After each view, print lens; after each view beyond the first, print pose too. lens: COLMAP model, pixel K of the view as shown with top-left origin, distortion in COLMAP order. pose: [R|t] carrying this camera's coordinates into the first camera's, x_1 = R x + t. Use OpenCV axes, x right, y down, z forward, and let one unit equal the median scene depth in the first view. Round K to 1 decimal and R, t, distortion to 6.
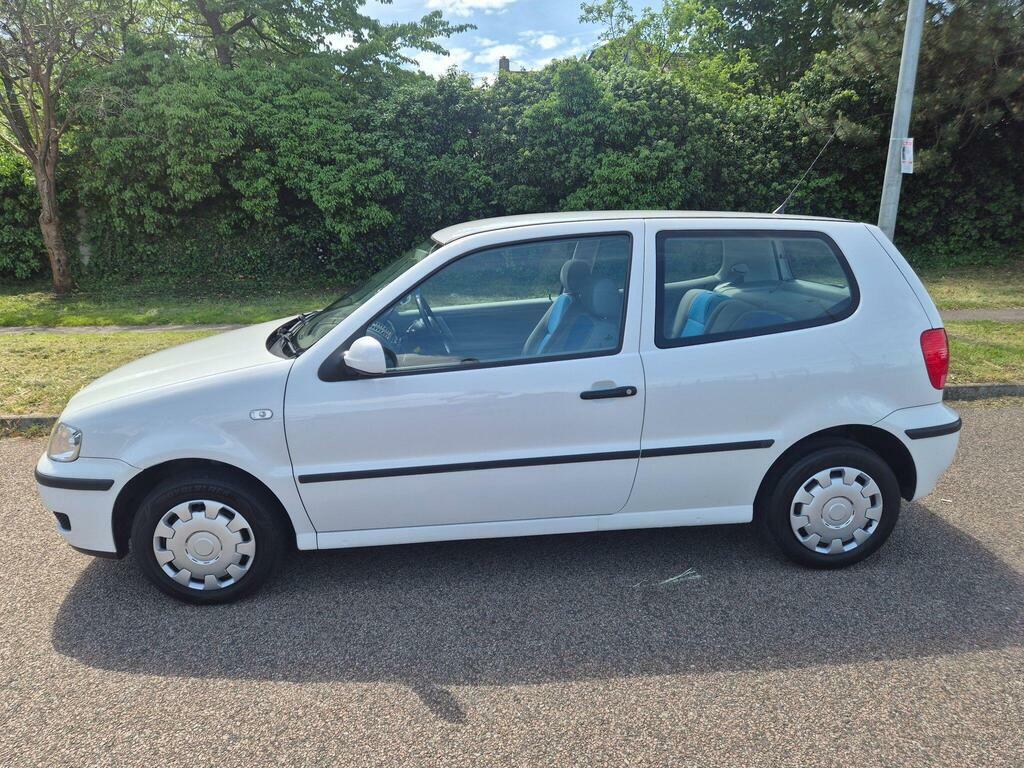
lens RADIAL K [[683.4, 0, 500.0], [0, 683.4, 390.9], [0, 0, 1]] dist [0.068175, -0.059395]
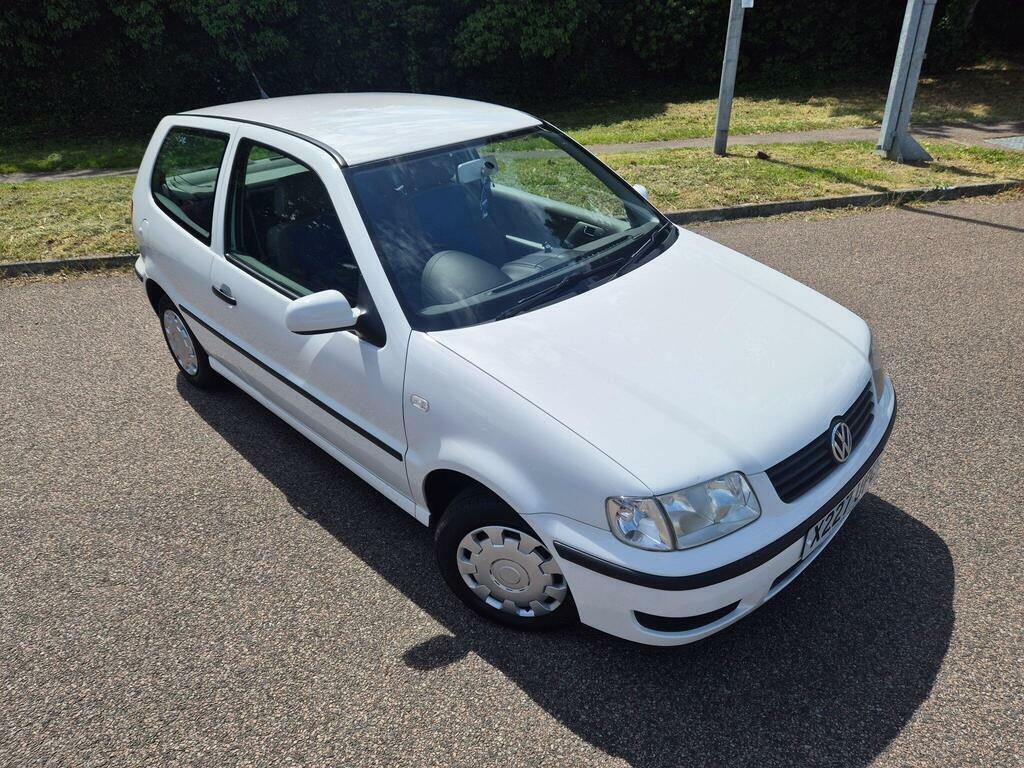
lens RADIAL K [[683.4, 0, 513.2], [0, 683.4, 384.7], [0, 0, 1]] dist [0.068175, -0.059395]
pose [[0.993412, -0.067114, 0.092885, 0.035527], [0.043382, 0.970479, 0.237252, -0.003018], [-0.106066, -0.231660, 0.966997, -0.099565]]
